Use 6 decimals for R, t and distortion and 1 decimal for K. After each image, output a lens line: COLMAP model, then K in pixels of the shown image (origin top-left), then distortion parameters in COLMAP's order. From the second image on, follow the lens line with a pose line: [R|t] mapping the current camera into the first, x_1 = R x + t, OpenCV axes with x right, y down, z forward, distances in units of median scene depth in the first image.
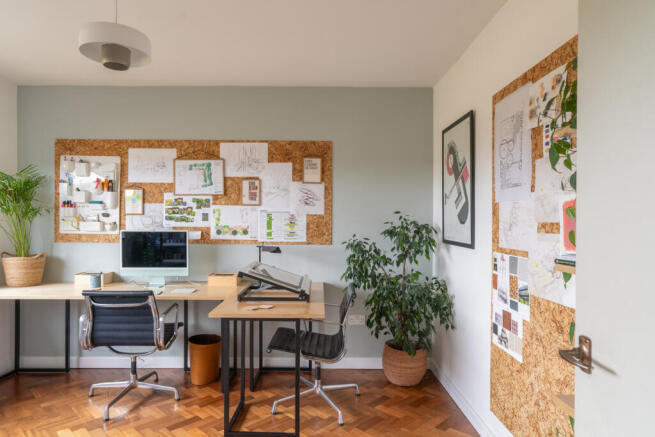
lens RADIAL K [[407.7, 0, 327.0], [0, 407.7, 219.5], [0, 0, 1]] dist [0.002803, 0.000687]
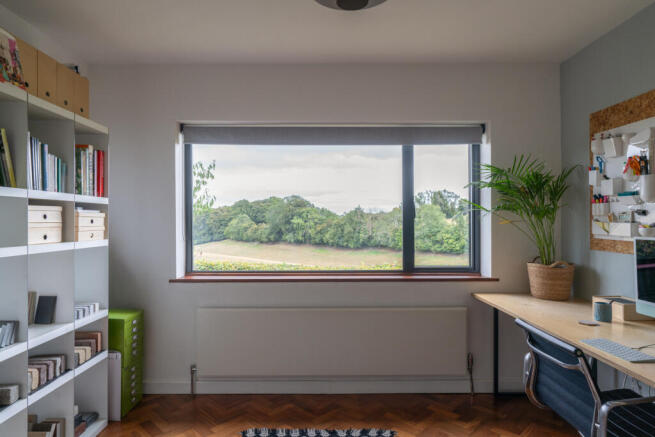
lens RADIAL K [[407.7, 0, 326.6], [0, 407.7, 218.3], [0, 0, 1]] dist [0.002803, 0.000687]
pose [[-0.013780, -0.006694, -0.999883, 0.102778], [0.003021, 0.999973, -0.006736, 0.001067], [0.999900, -0.003113, -0.013760, 0.519511]]
